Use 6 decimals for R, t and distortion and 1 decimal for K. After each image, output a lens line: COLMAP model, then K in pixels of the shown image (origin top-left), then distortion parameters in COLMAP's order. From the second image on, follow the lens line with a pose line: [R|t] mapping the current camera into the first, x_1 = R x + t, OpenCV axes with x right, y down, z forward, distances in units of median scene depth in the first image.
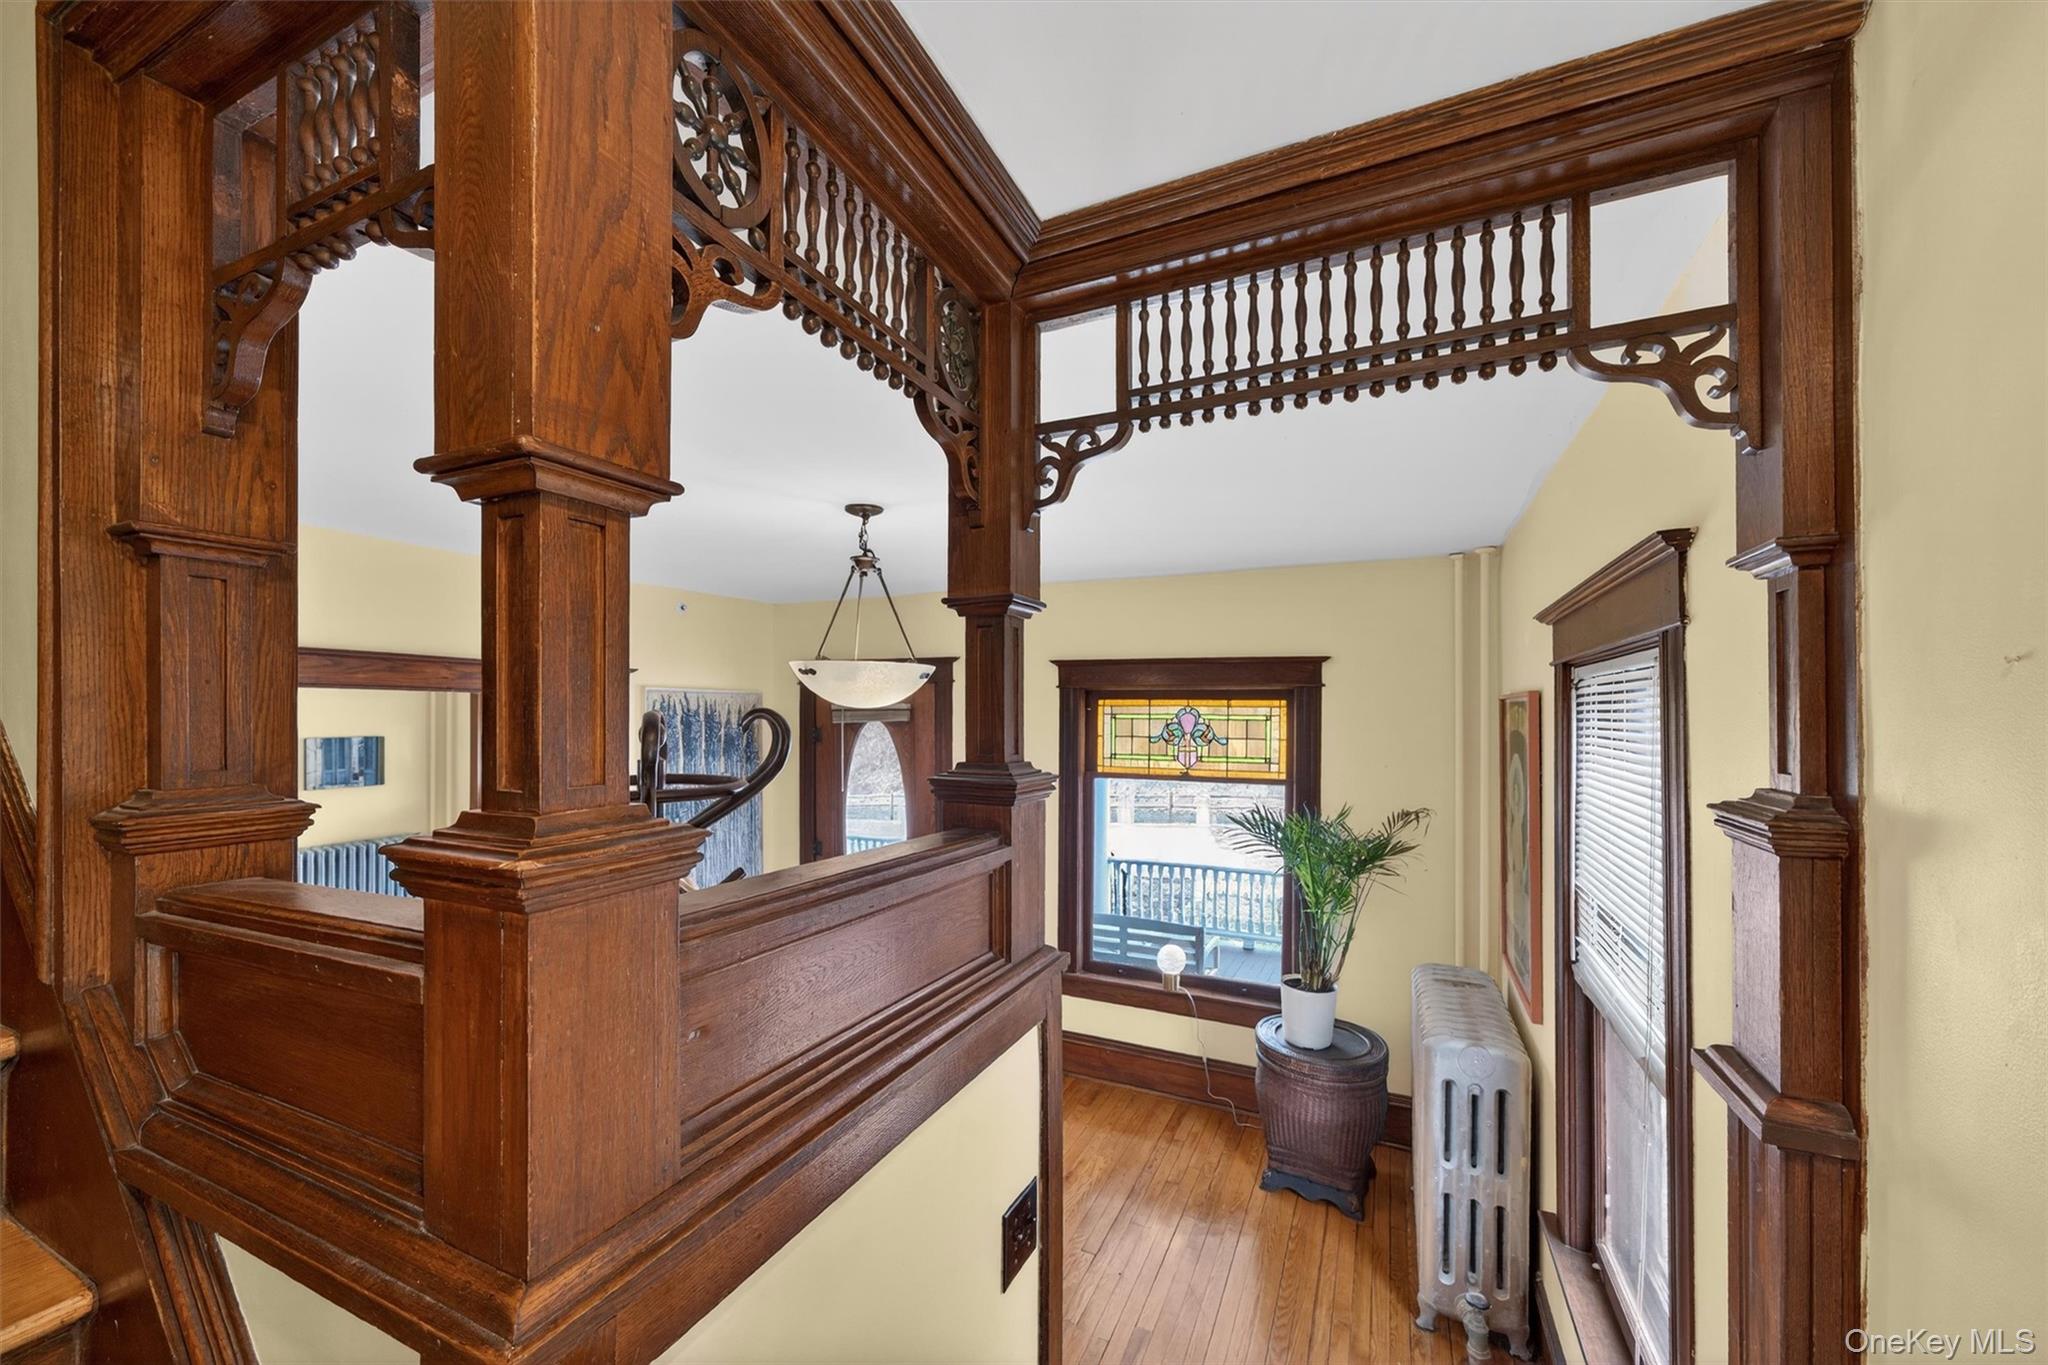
lens RADIAL K [[791.8, 0, 1029.0], [0, 791.8, 702.8], [0, 0, 1]] dist [-0.014332, 0.000167]
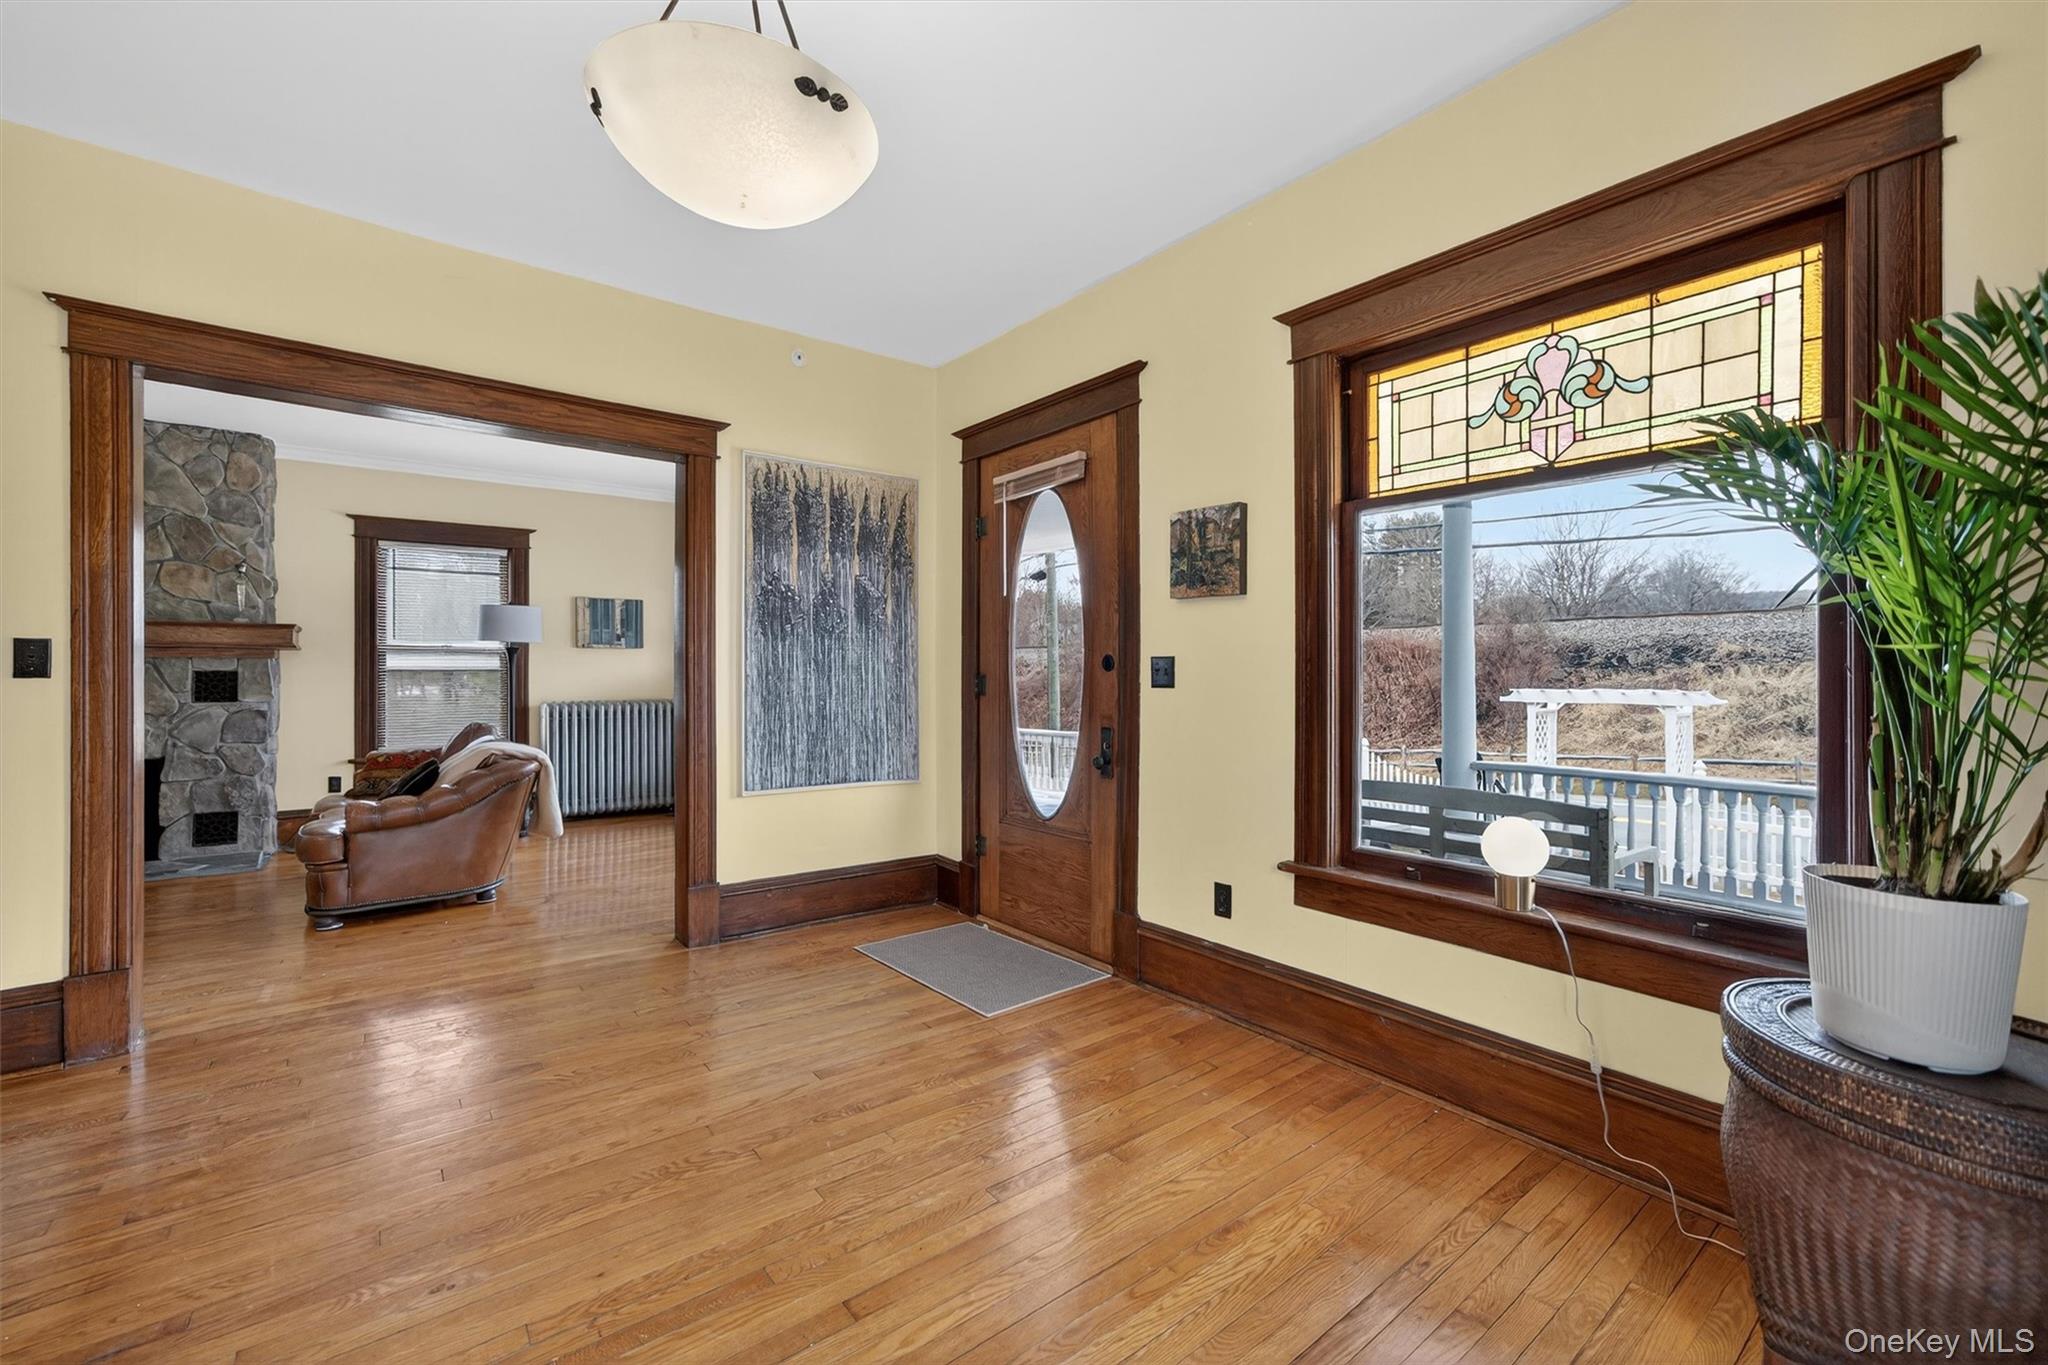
lens RADIAL K [[834.0, 0, 1022.5], [0, 834.0, 668.7], [0, 0, 1]] dist [0.002280, 0.001846]
pose [[0.892944, -0.007232, -0.450110, 0.142296], [0.003467, 0.999952, -0.009190, 0.218250], [0.450154, 0.006646, 0.892926, 0.404518]]
